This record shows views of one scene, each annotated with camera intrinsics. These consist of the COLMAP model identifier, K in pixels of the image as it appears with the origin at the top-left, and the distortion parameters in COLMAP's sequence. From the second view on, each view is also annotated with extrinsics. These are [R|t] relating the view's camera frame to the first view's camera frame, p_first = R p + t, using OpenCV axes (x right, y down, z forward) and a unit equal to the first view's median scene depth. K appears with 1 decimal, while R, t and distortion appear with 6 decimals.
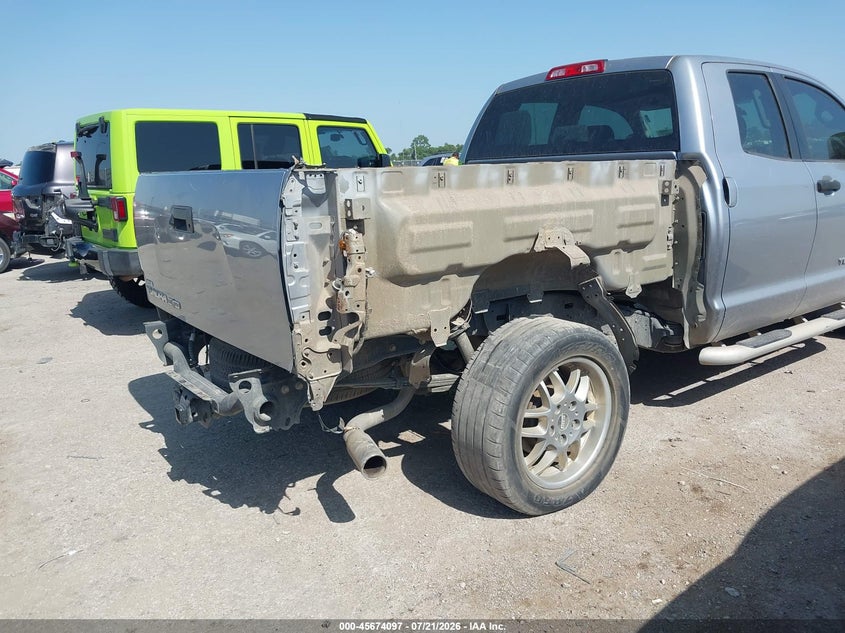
lens RADIAL K [[671.4, 0, 422.5], [0, 671.4, 316.5], [0, 0, 1]] dist [-0.010836, -0.008187]
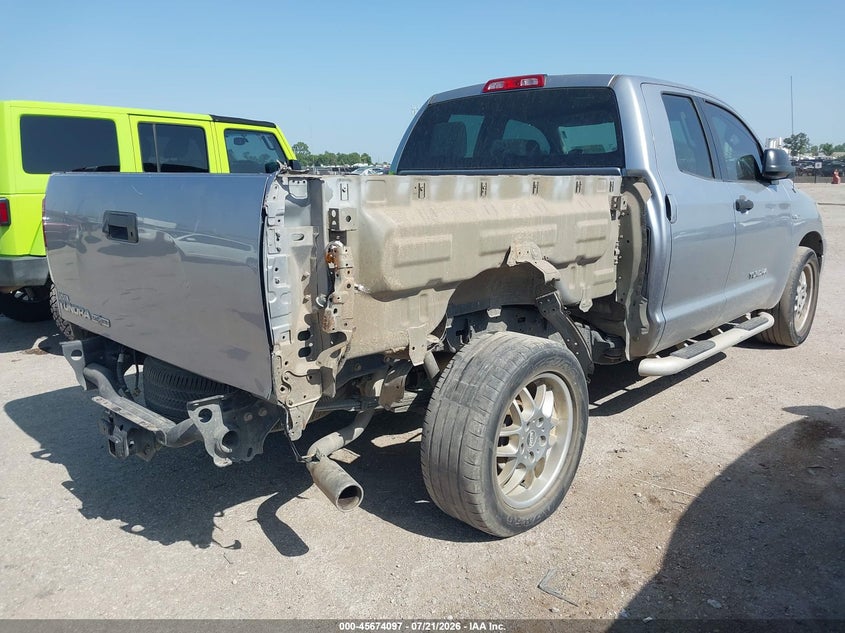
lens RADIAL K [[671.4, 0, 422.5], [0, 671.4, 316.5], [0, 0, 1]] dist [-0.010836, -0.008187]
pose [[0.984542, -0.005226, 0.175071, -0.119656], [0.007581, 0.999890, -0.012786, -0.011326], [-0.174985, 0.013915, 0.984473, 0.059570]]
